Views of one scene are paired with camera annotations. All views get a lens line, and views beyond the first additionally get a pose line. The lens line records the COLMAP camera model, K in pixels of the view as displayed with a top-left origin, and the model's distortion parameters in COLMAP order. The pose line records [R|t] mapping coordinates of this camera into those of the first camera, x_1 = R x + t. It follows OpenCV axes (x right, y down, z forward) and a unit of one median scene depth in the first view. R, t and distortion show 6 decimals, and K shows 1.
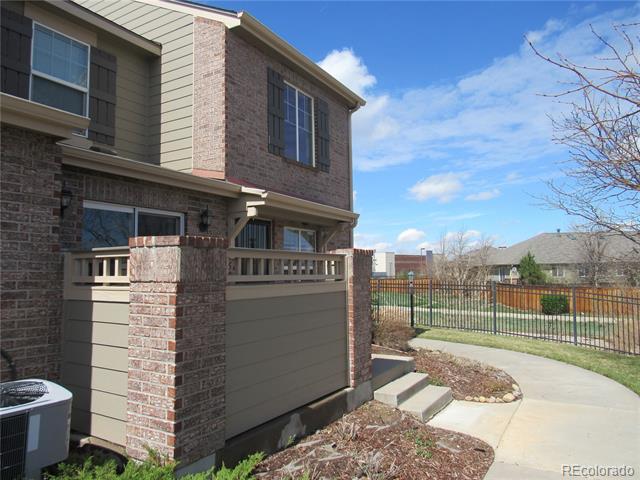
lens RADIAL K [[457.8, 0, 316.6], [0, 457.8, 236.9], [0, 0, 1]] dist [-0.004546, -0.008155]
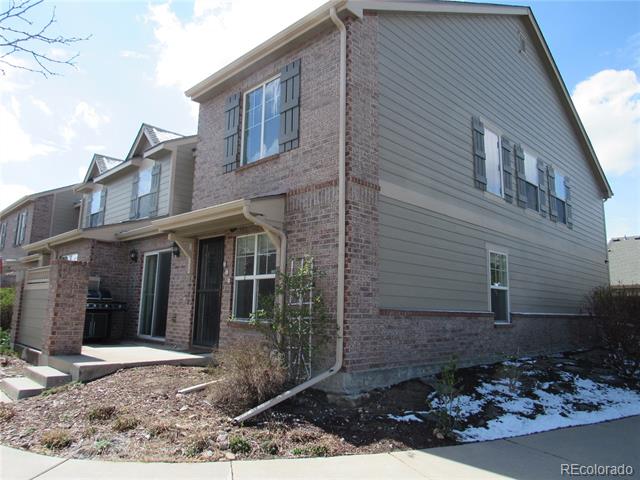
lens RADIAL K [[457.8, 0, 319.2], [0, 457.8, 243.2], [0, 0, 1]] dist [-0.004546, -0.008155]
pose [[-0.238615, -0.134812, -0.961711, 0.962346], [0.053037, 0.987030, -0.151521, 0.173683], [0.969665, -0.087162, -0.228370, 1.610092]]
